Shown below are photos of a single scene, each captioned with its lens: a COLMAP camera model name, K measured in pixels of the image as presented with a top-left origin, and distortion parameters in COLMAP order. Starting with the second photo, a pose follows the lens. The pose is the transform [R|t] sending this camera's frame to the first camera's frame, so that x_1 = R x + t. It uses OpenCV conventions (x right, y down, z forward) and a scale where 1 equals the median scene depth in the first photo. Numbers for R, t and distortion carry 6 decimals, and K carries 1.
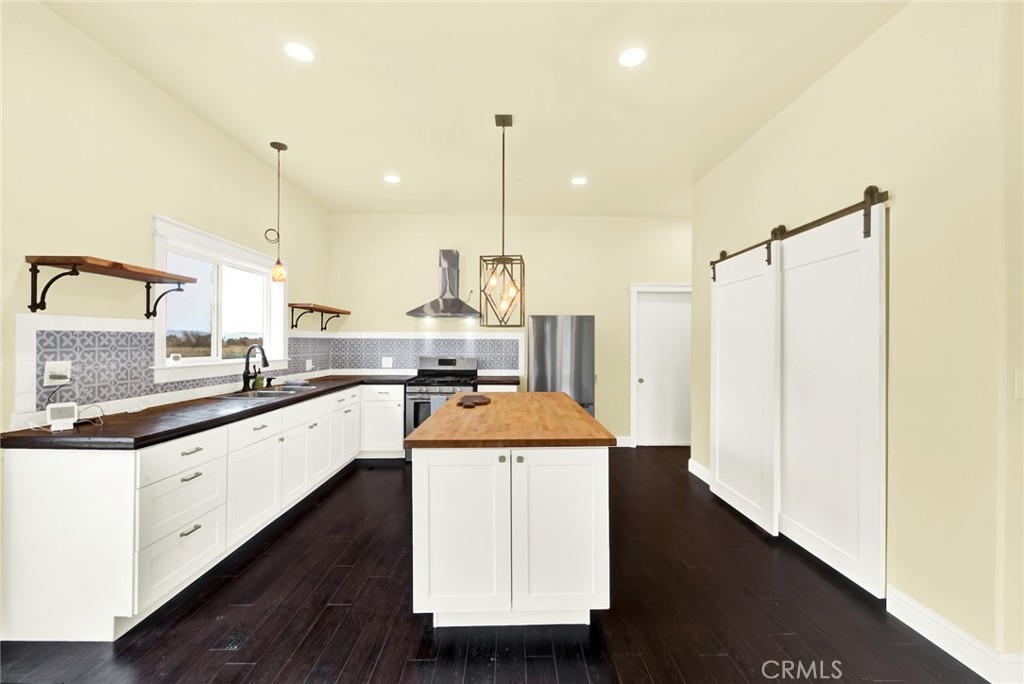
lens RADIAL K [[418.1, 0, 518.1], [0, 418.1, 344.2], [0, 0, 1]] dist [0.001673, -0.000449]
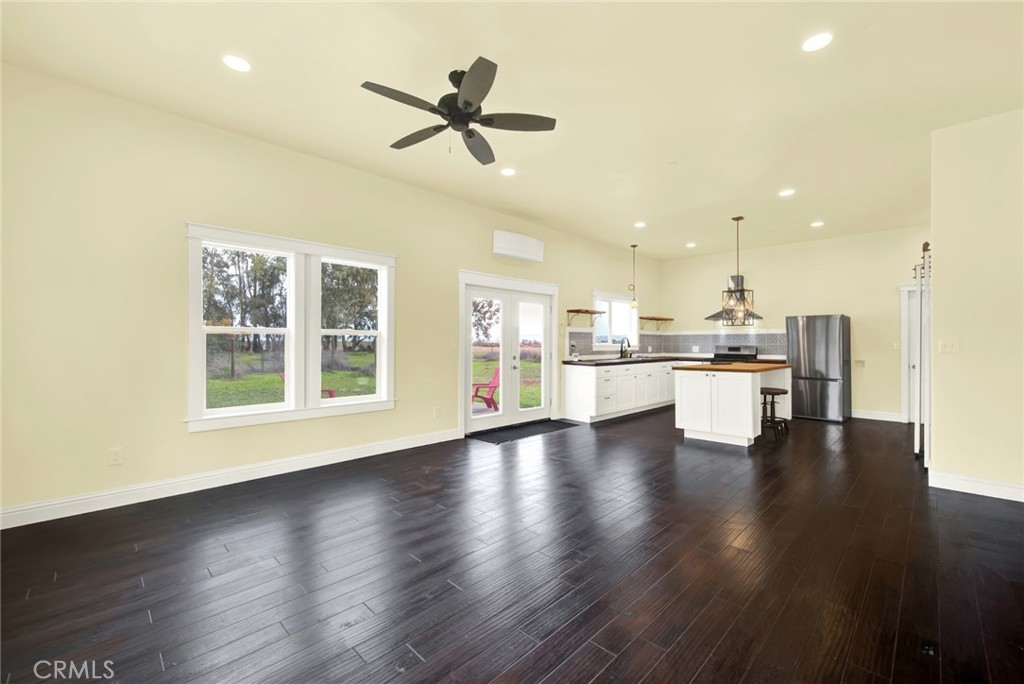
lens RADIAL K [[418.1, 0, 519.5], [0, 418.1, 341.8], [0, 0, 1]] dist [0.001673, -0.000449]
pose [[0.698918, -0.006843, -0.715169, 0.468524], [0.000837, 0.999961, -0.008751, 0.036326], [0.715201, 0.005518, 0.698897, -0.785485]]
